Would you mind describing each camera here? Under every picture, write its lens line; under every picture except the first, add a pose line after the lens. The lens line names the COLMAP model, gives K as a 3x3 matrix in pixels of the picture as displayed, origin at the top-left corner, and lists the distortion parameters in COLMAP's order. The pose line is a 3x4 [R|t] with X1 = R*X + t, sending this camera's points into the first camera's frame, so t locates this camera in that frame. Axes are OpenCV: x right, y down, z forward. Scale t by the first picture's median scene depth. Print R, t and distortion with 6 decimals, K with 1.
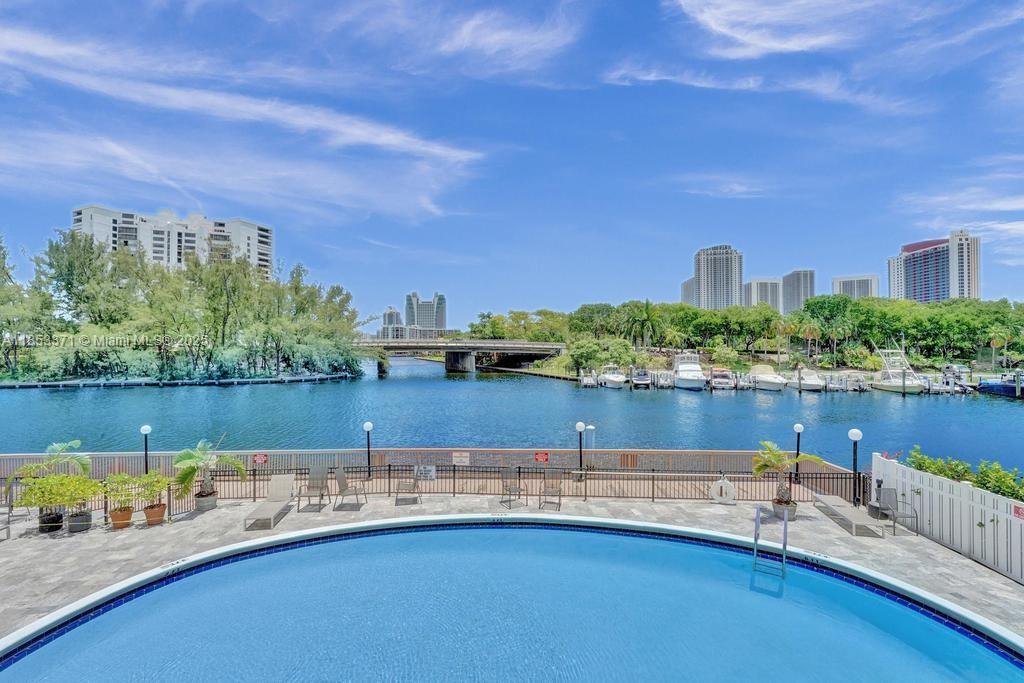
lens RADIAL K [[426.2, 0, 512.0], [0, 426.2, 335.3], [0, 0, 1]] dist [-0.030950, 0.005498]
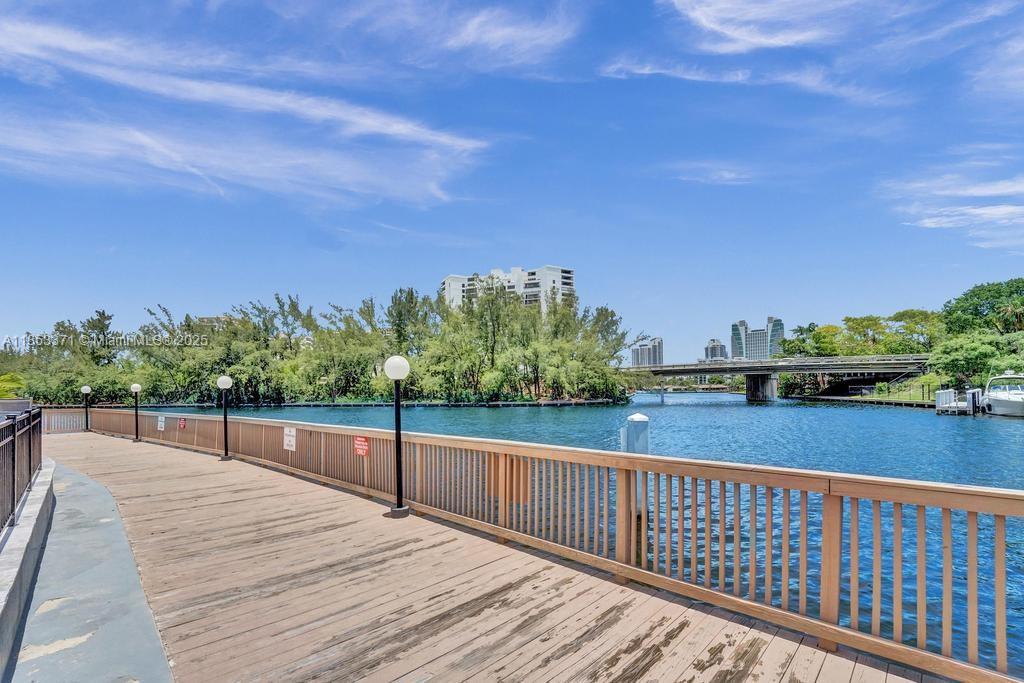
lens RADIAL K [[446.4, 0, 525.7], [0, 446.4, 372.1], [0, 0, 1]] dist [-0.004998, -0.000143]
pose [[0.763431, -0.039844, -0.644659, 0.084003], [0.034940, 0.999182, -0.020379, 0.038504], [0.644944, -0.006966, 0.764198, 0.128701]]
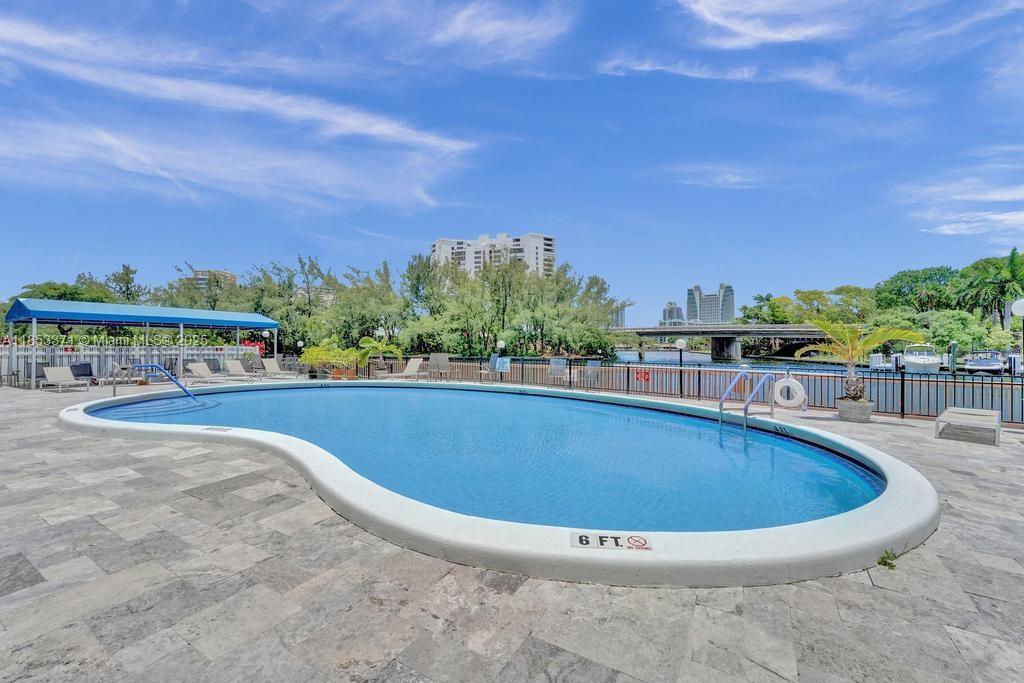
lens RADIAL K [[426.2, 0, 508.8], [0, 426.2, 337.0], [0, 0, 1]] dist [-0.030950, 0.005498]
pose [[0.791887, -0.010221, -0.610582, 0.069950], [0.013981, 0.999901, 0.001394, 0.031804], [0.610507, -0.009640, 0.791952, 0.007242]]
